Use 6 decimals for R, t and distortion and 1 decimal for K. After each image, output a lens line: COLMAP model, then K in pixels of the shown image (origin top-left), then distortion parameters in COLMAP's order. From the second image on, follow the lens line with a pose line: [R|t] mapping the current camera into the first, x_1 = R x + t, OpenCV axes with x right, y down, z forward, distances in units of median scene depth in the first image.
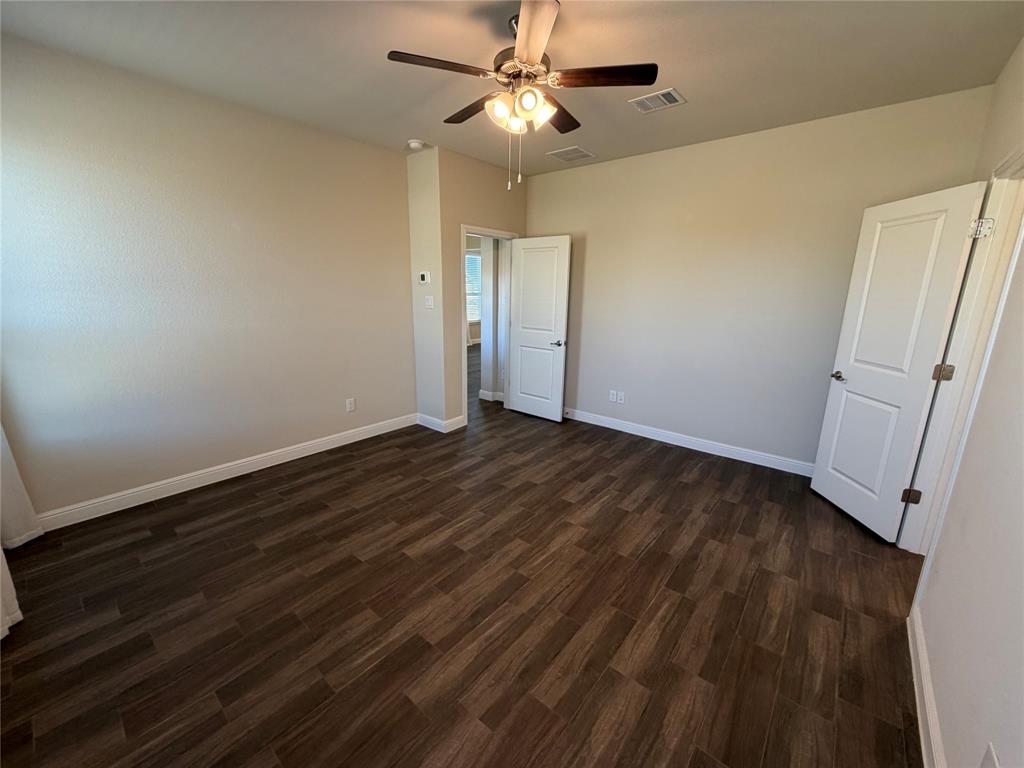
lens RADIAL K [[406.8, 0, 509.9], [0, 406.8, 382.9], [0, 0, 1]] dist [-0.002548, -0.000434]
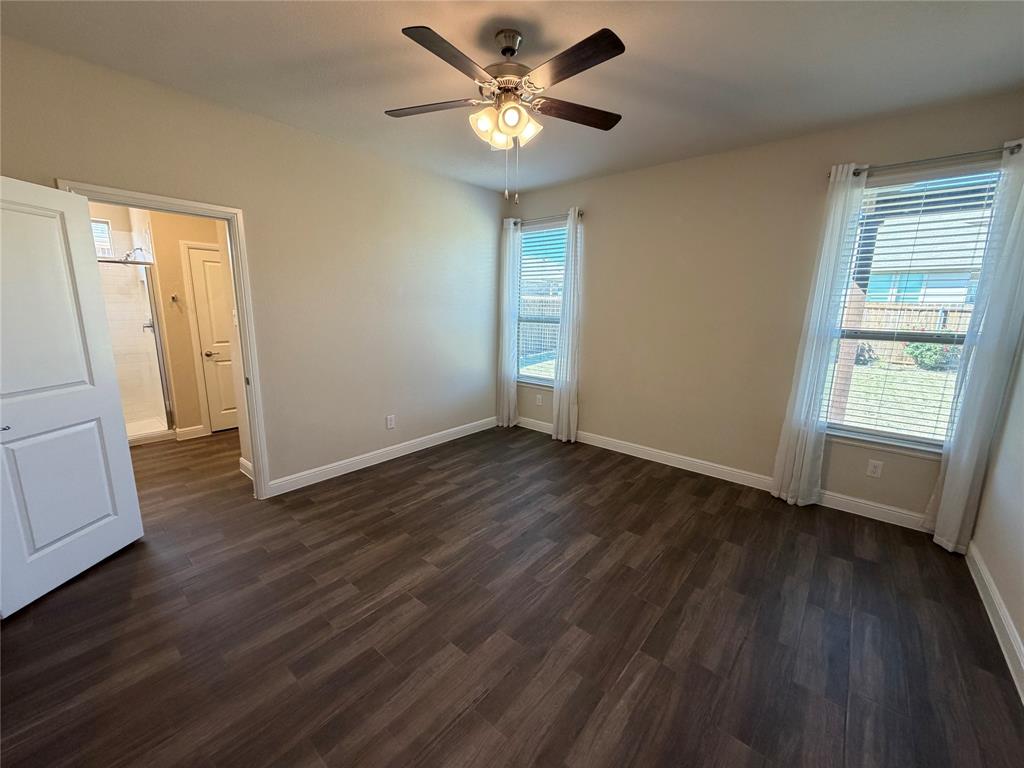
lens RADIAL K [[406.8, 0, 509.9], [0, 406.8, 382.9], [0, 0, 1]] dist [-0.002548, -0.000434]
pose [[-0.999472, -0.031237, 0.008955, -0.007689], [-0.024862, 0.912527, 0.408260, -0.436397], [-0.020925, 0.407822, -0.912822, 1.854570]]
